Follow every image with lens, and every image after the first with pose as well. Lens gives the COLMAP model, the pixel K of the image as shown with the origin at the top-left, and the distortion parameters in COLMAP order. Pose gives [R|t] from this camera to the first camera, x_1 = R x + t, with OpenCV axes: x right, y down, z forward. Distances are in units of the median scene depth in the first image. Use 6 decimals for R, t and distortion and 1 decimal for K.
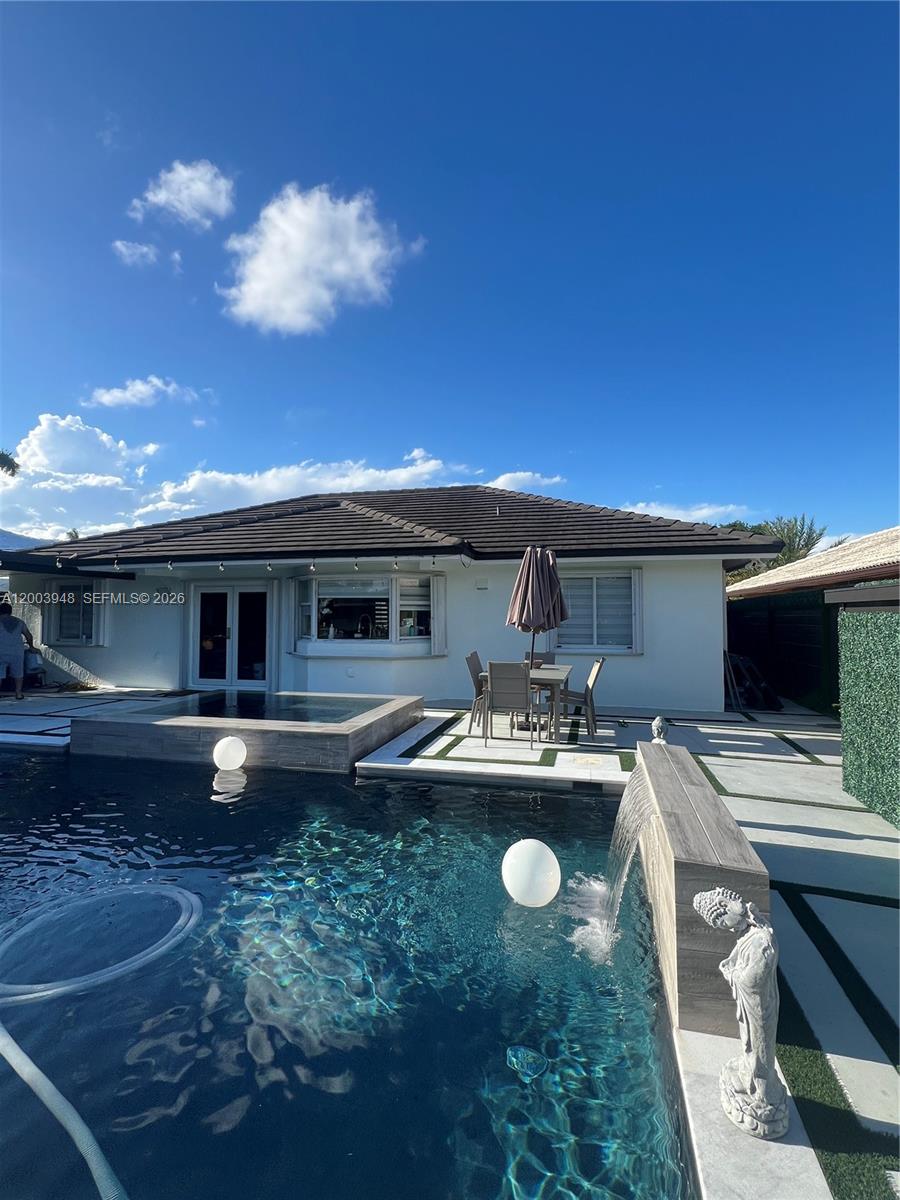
lens RADIAL K [[576.3, 0, 449.9], [0, 576.3, 607.0], [0, 0, 1]] dist [-0.000032, -0.000040]
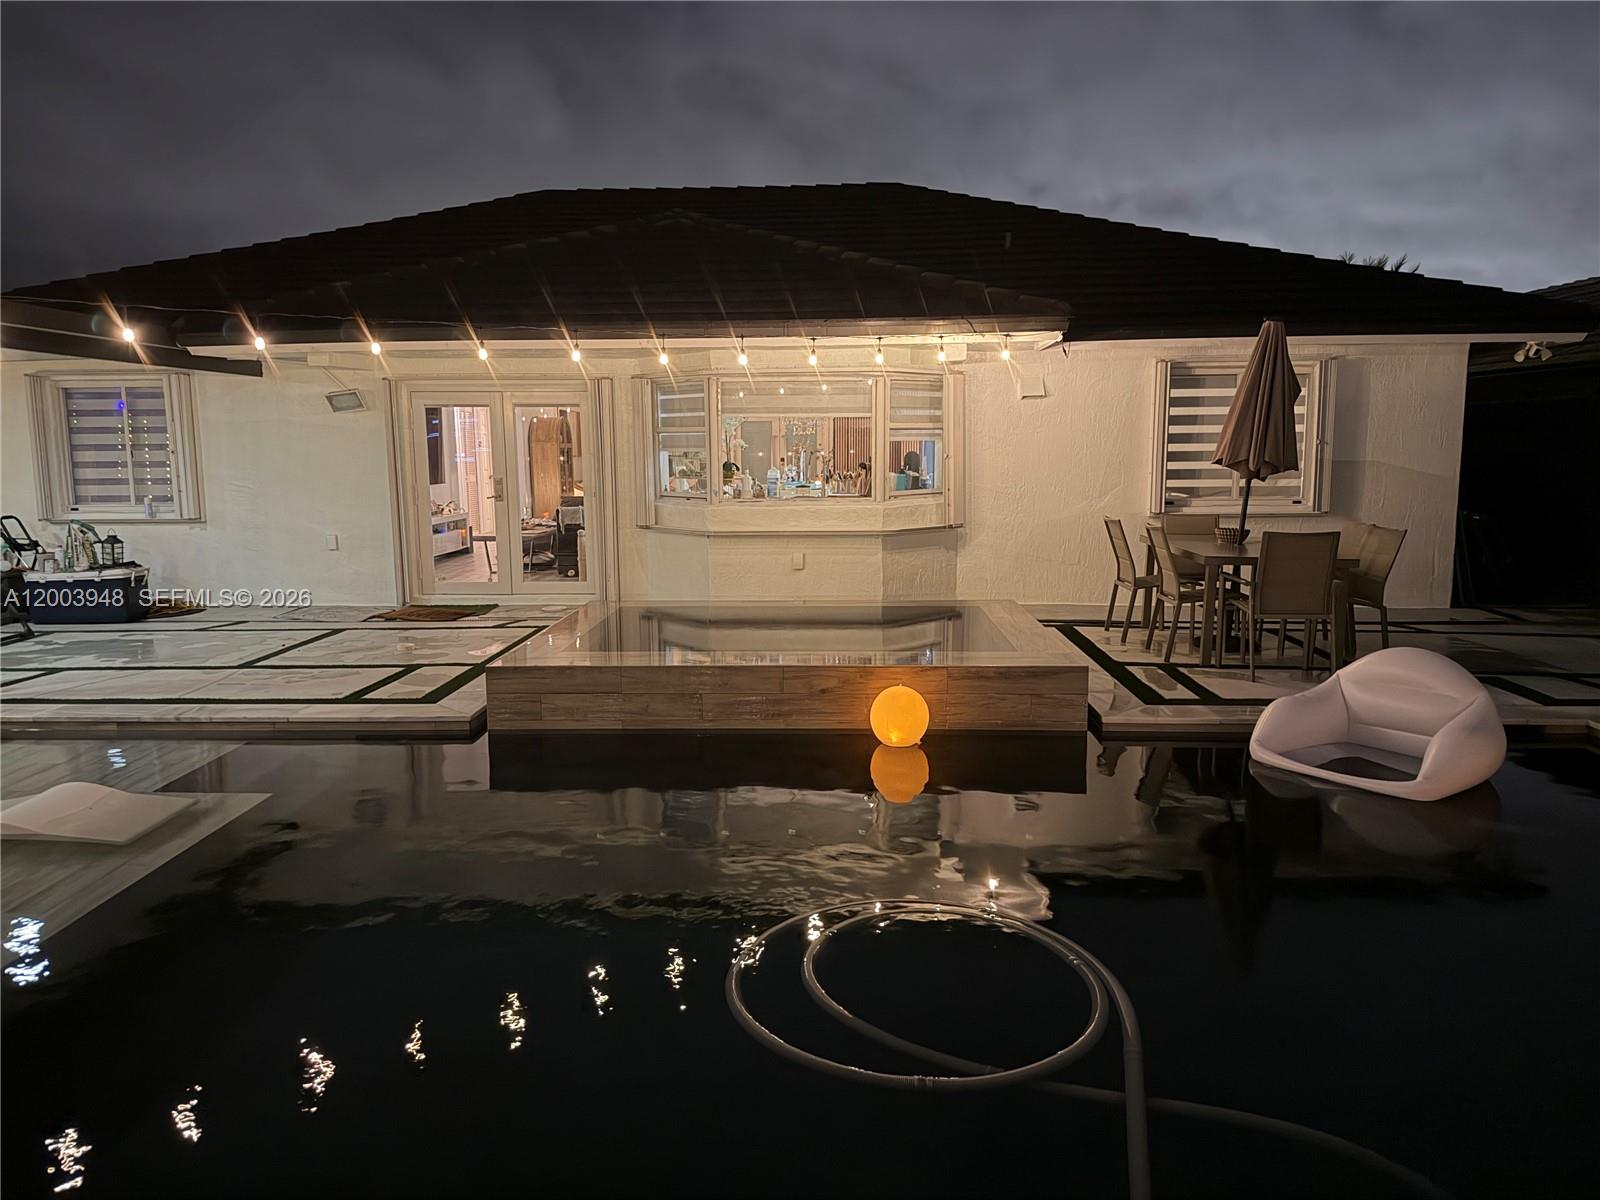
lens RADIAL K [[1111.1, 0, 793.3], [0, 1111.1, 601.5], [0, 0, 1]] dist [0.144394, -0.199797]
pose [[0.981328, -0.036590, 0.188830, -0.586845], [0.007946, 0.988613, 0.150270, -0.005432], [-0.192178, -0.145964, 0.970444, 0.017904]]
